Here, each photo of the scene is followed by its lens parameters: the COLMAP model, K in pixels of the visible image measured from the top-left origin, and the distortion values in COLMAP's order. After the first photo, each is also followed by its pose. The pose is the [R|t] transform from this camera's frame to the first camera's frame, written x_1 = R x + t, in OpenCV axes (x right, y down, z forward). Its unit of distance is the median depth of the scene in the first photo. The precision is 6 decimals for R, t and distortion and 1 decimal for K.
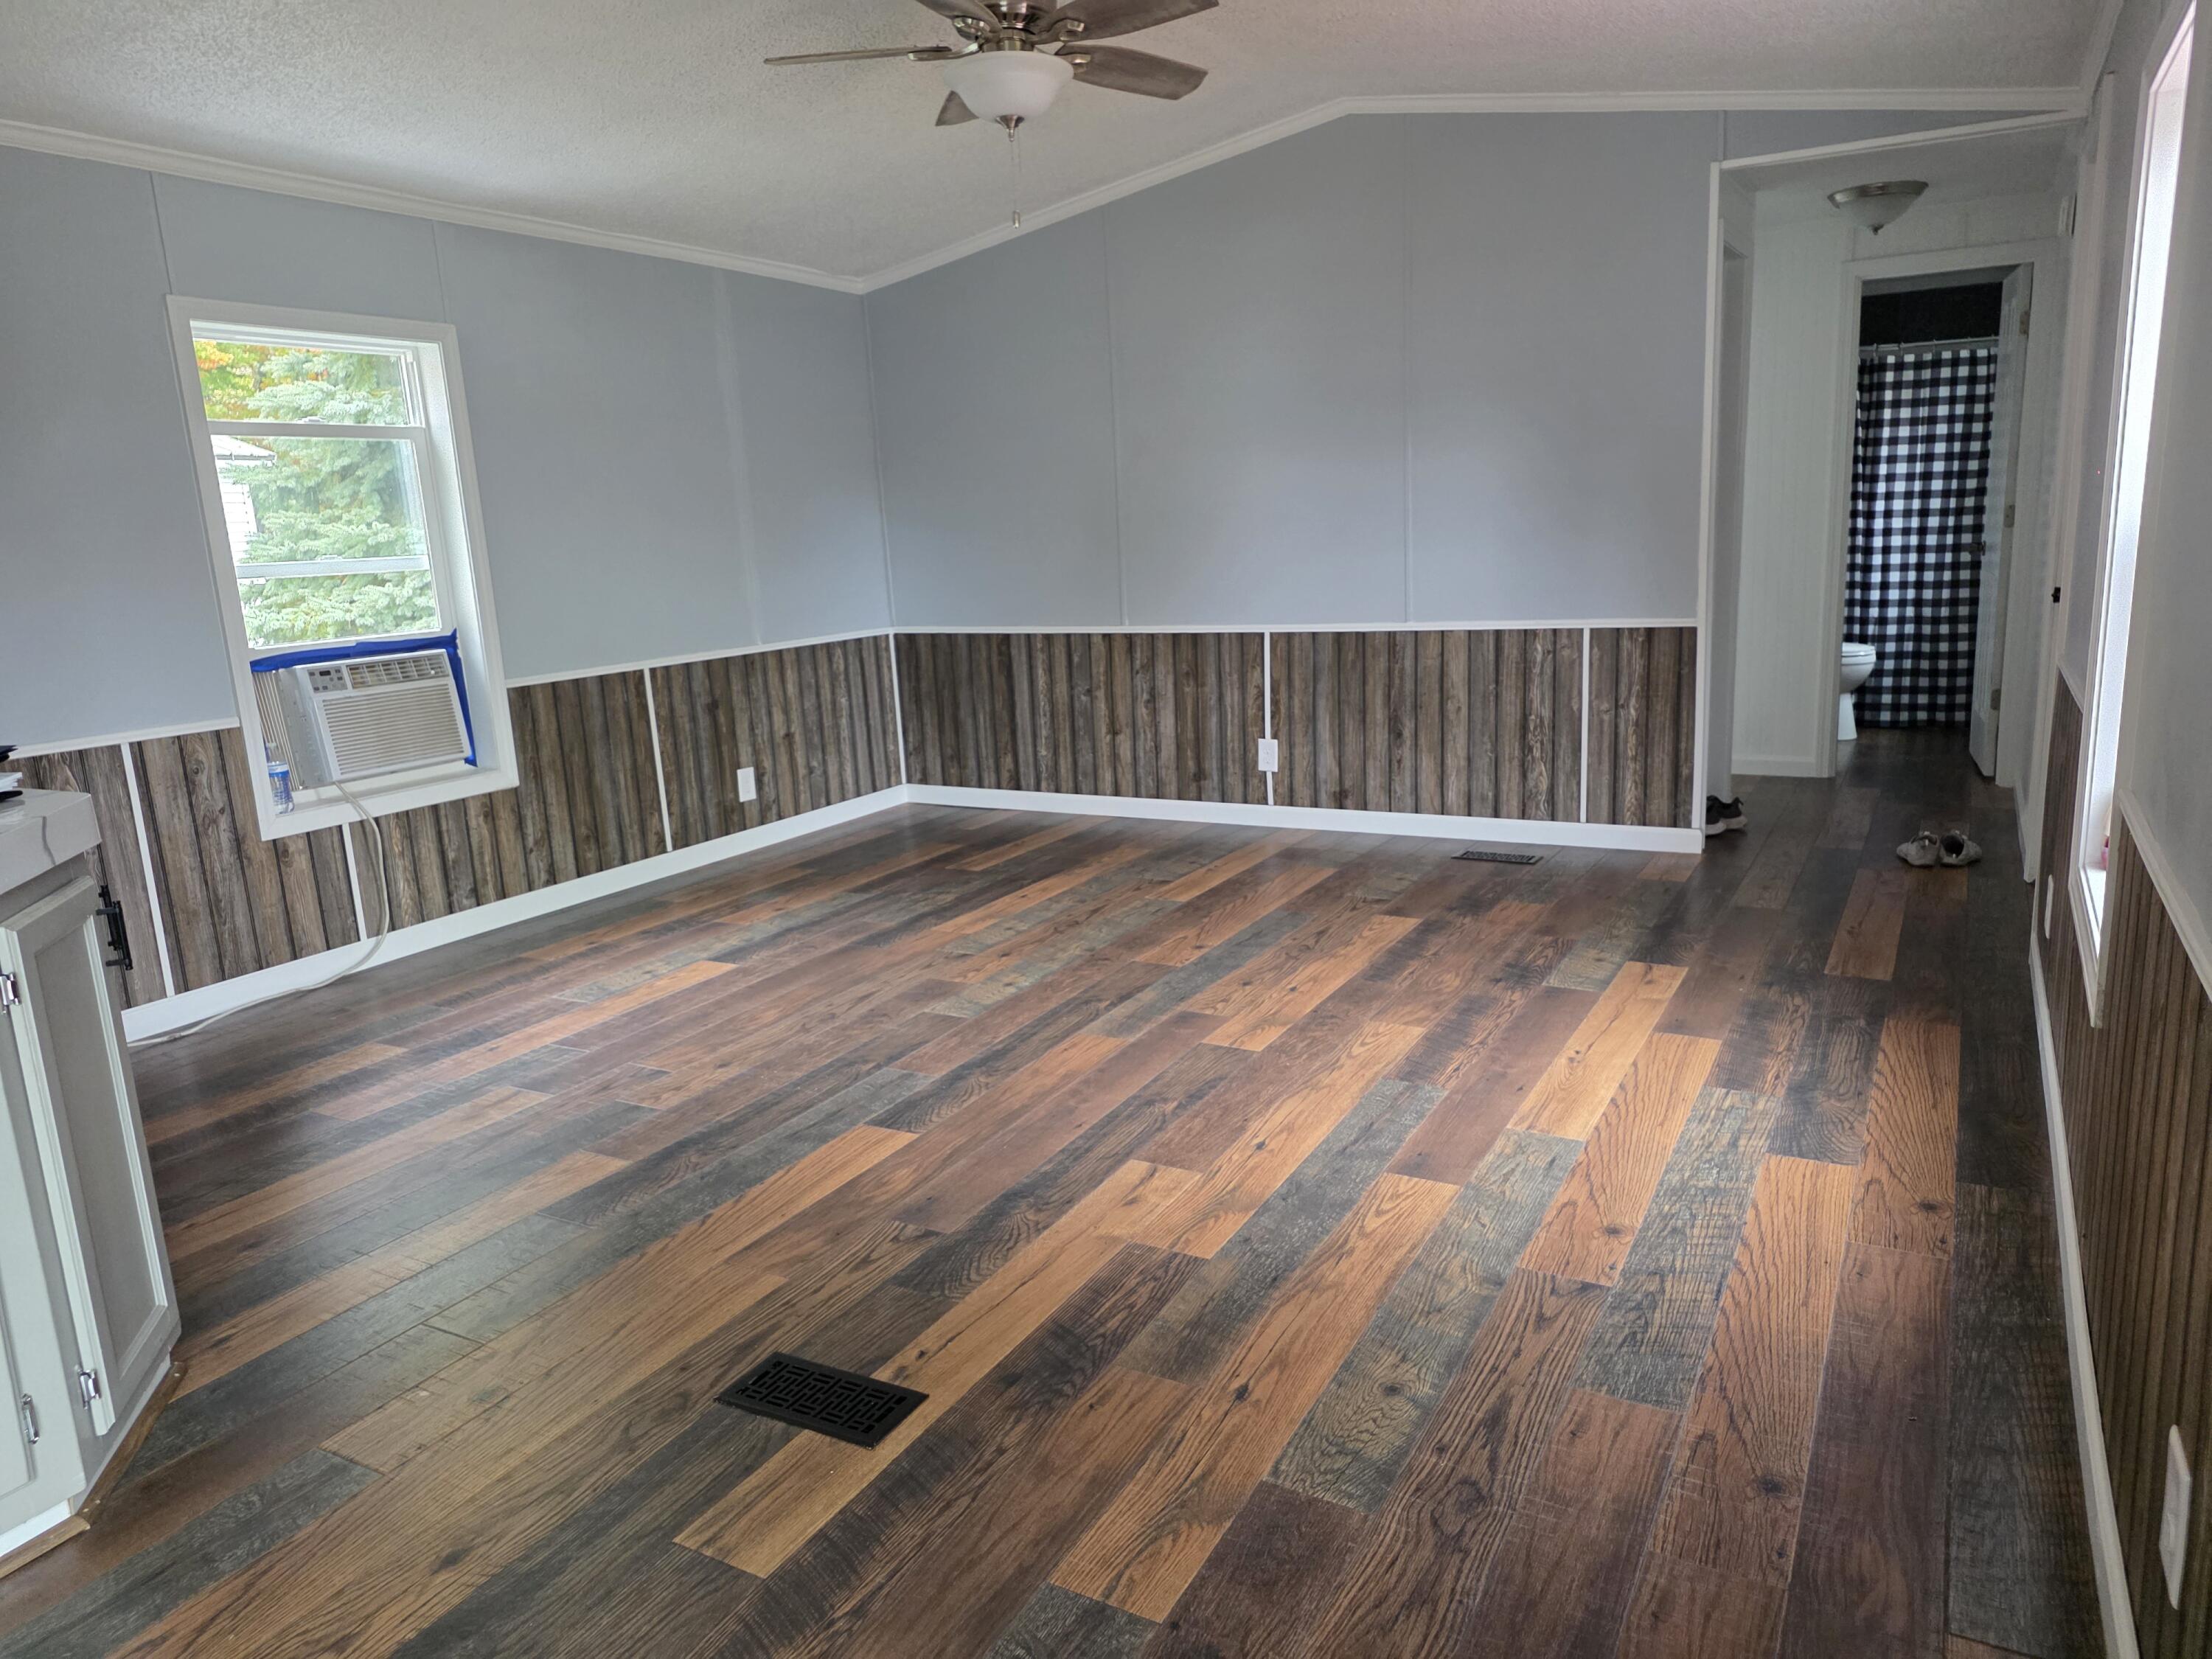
lens RADIAL K [[1525.4, 0, 1138.0], [0, 1525.4, 854.0], [0, 0, 1]] dist [0.101235, -0.046483]
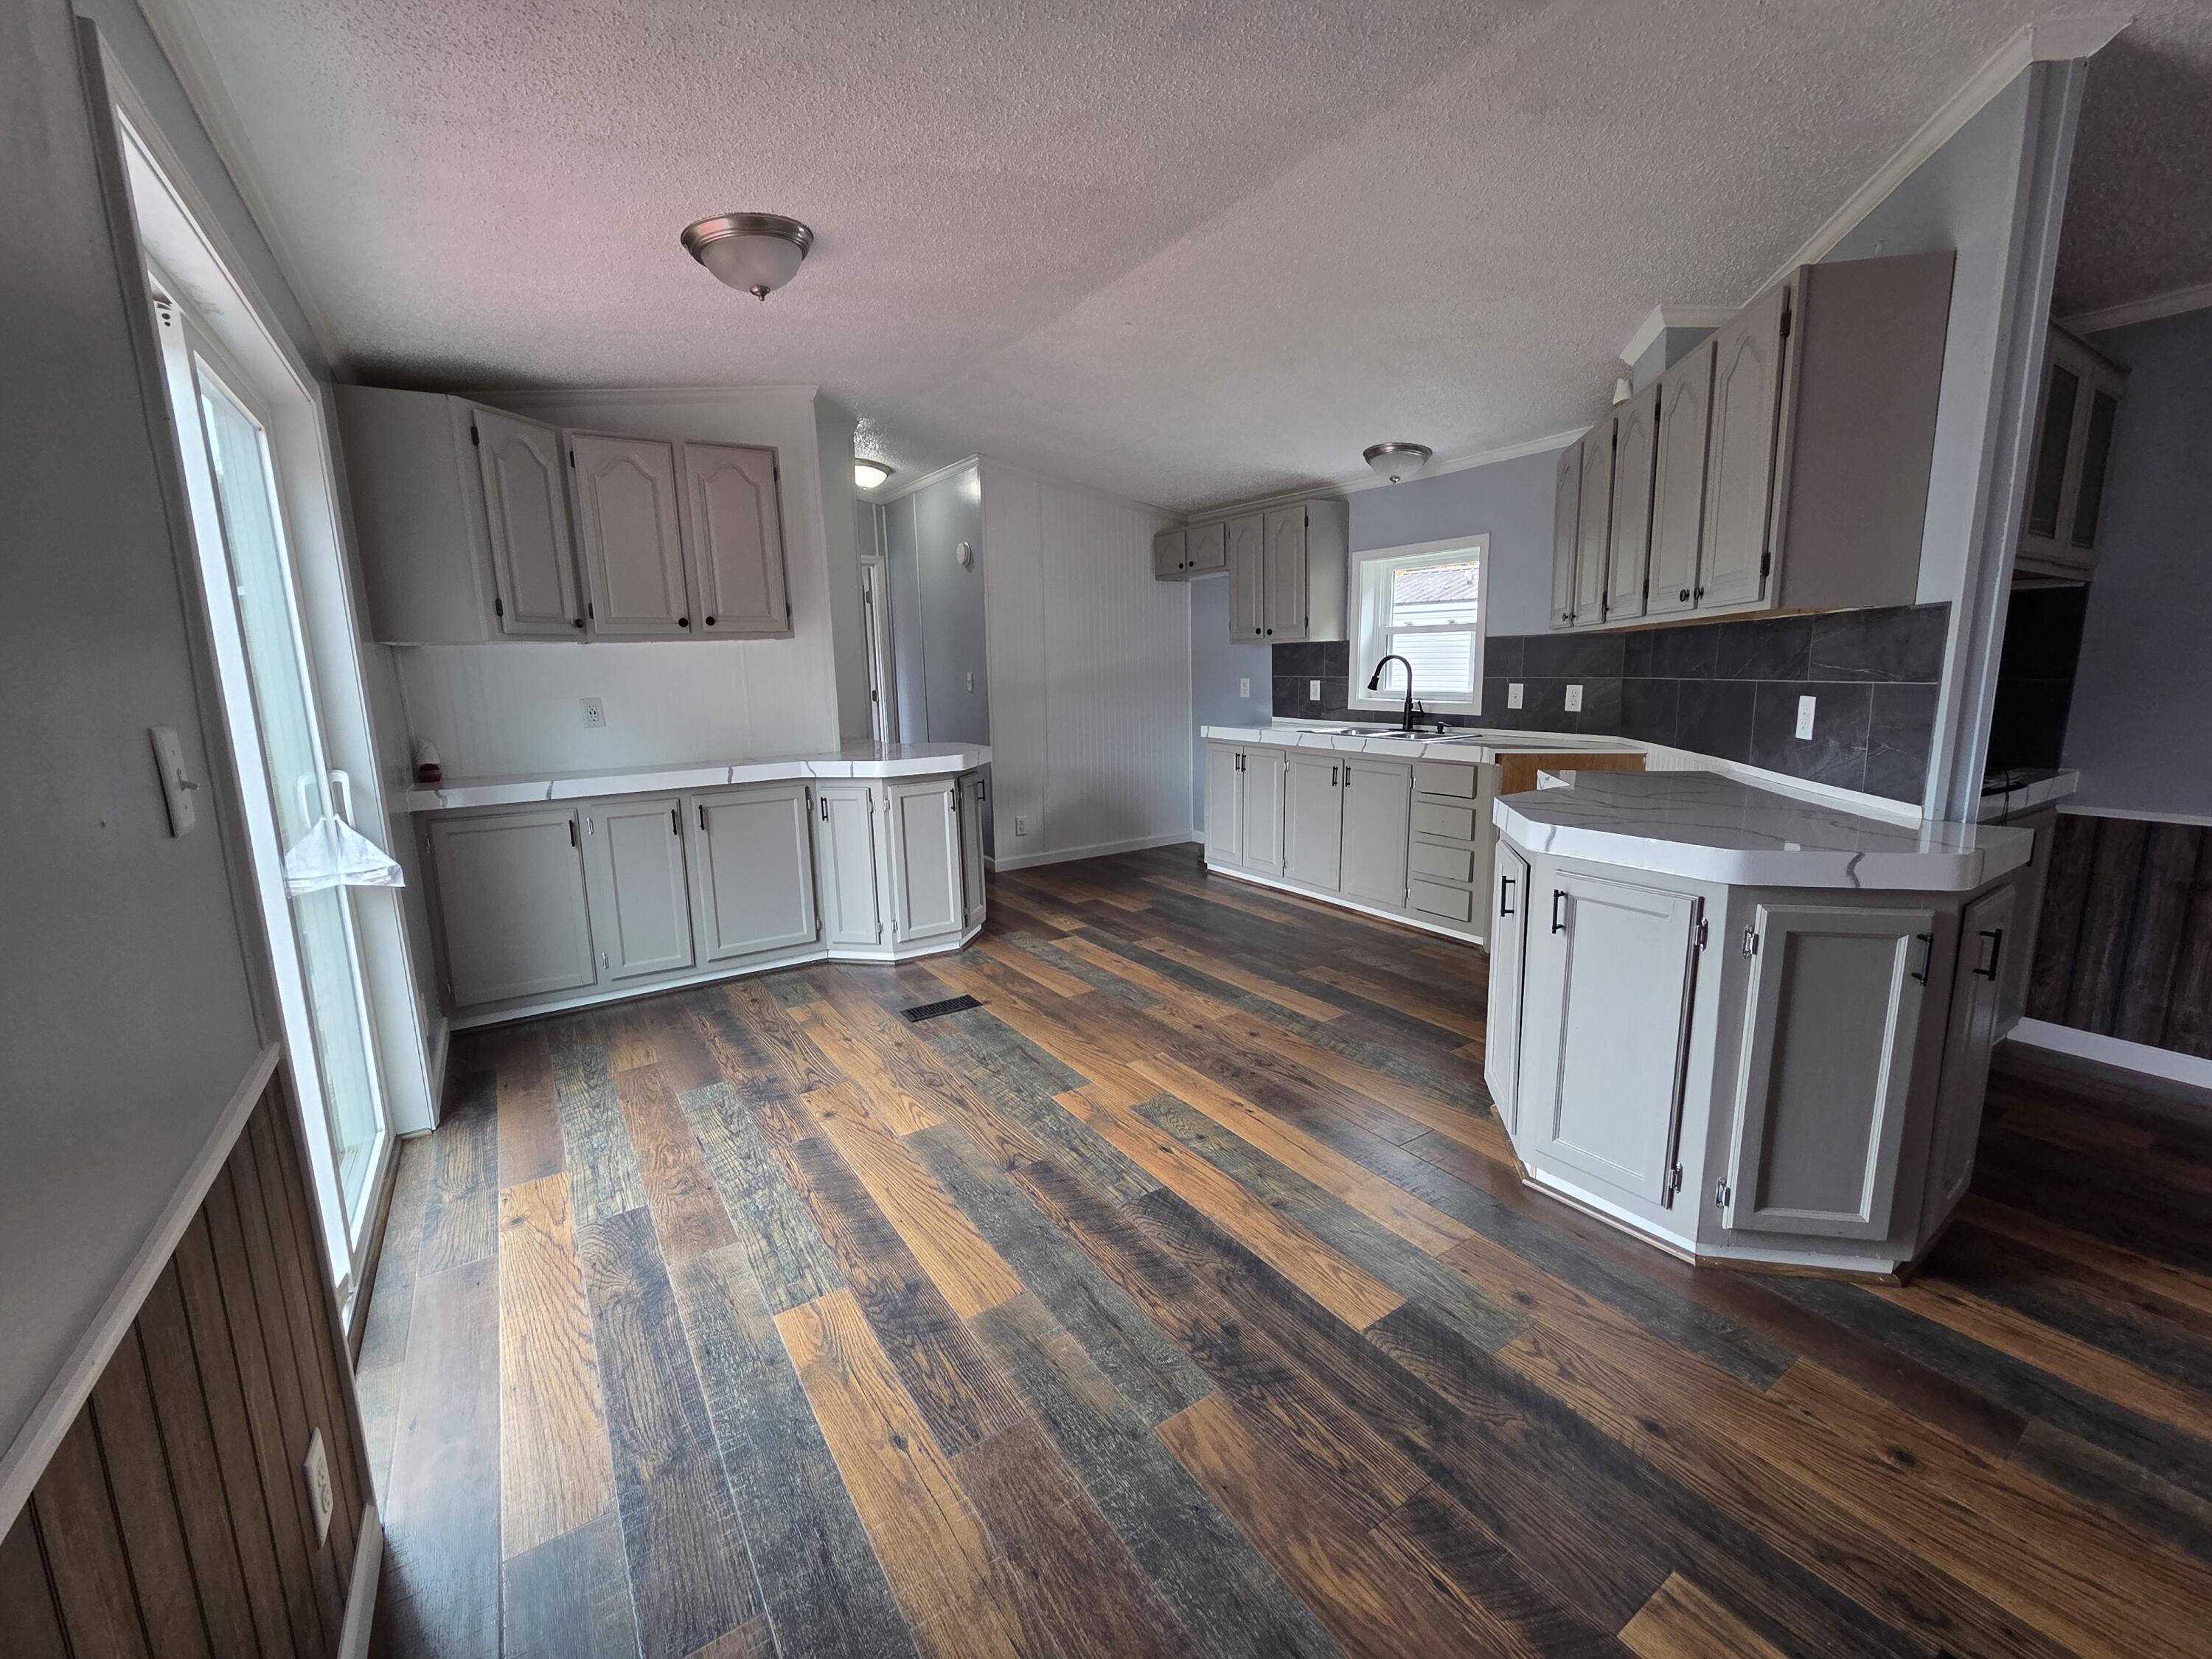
lens RADIAL K [[933.4, 0, 1106.0], [0, 933.4, 829.5], [0, 0, 1]] dist [0.050301, -0.023154]
pose [[-0.488146, 0.212851, -0.846409, 0.500722], [-0.151312, 0.934479, 0.322264, -0.305903], [0.859545, 0.285384, -0.423955, 1.235418]]
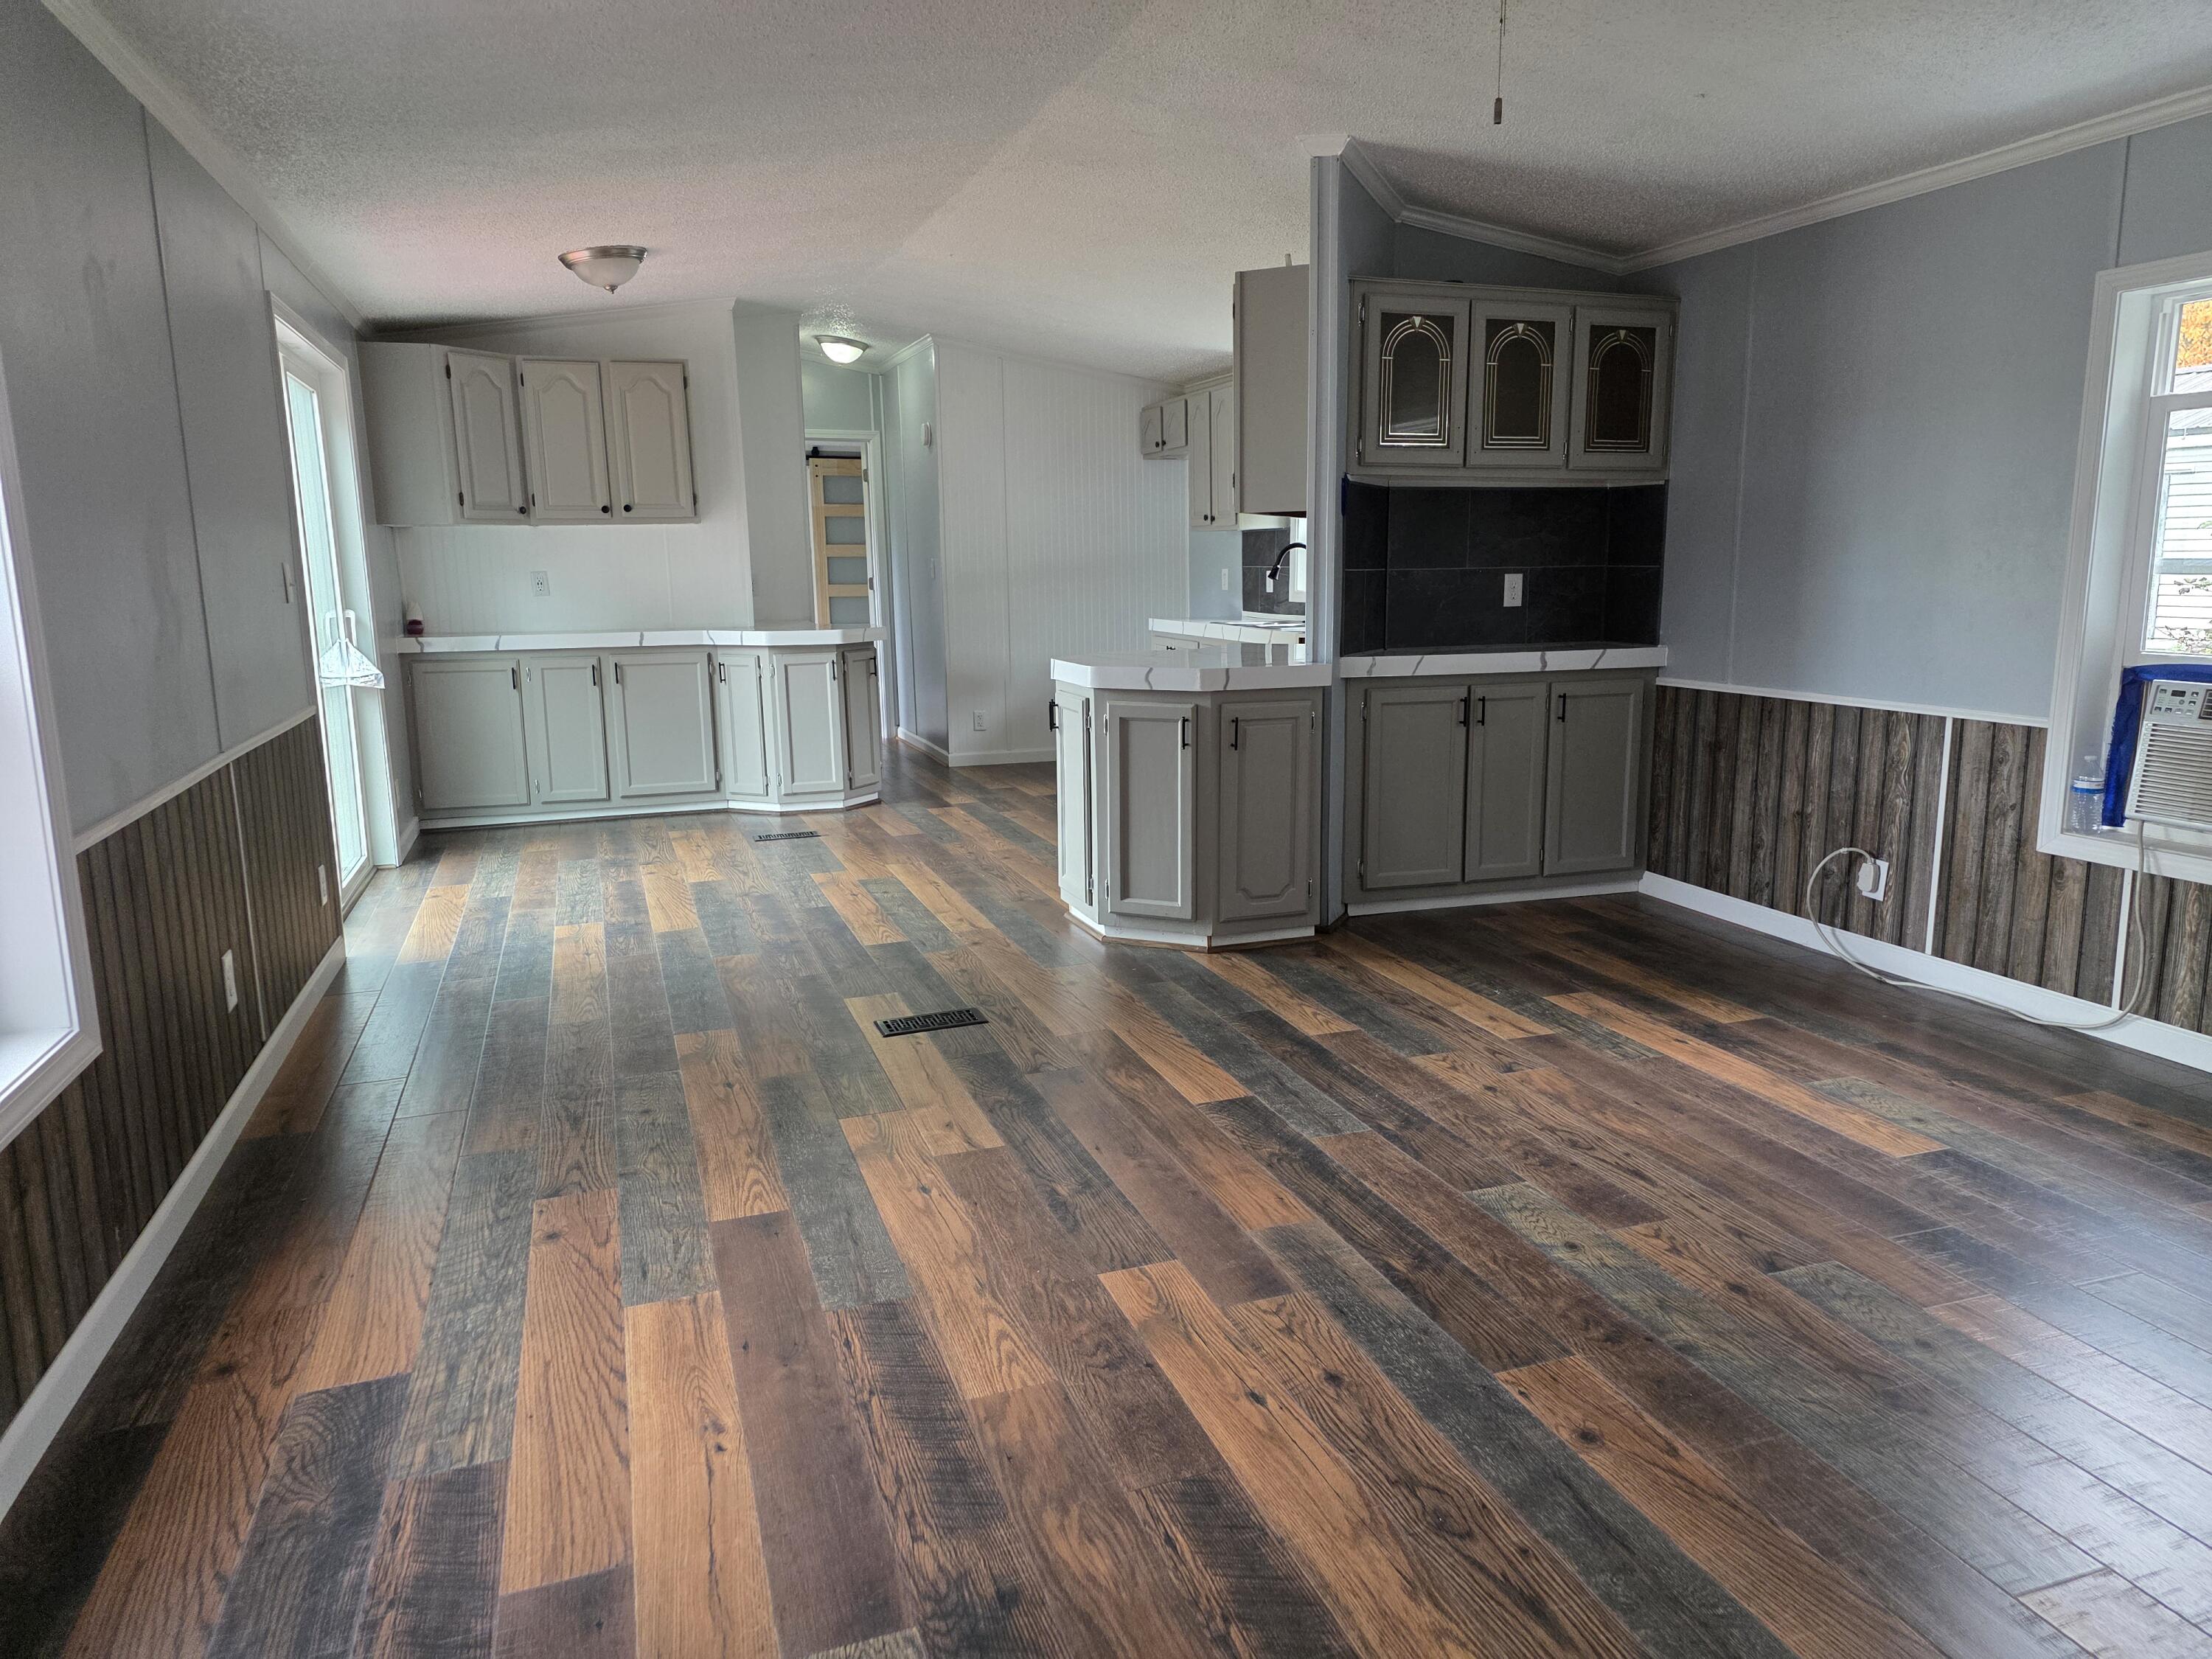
lens RADIAL K [[1525.4, 0, 1138.0], [0, 1525.4, 854.0], [0, 0, 1]] dist [0.101235, -0.046483]
pose [[-0.677608, 0.196027, -0.708816, 0.547762], [-0.119986, 0.921439, 0.369533, -0.335251], [0.725569, 0.335446, -0.600854, 1.362039]]
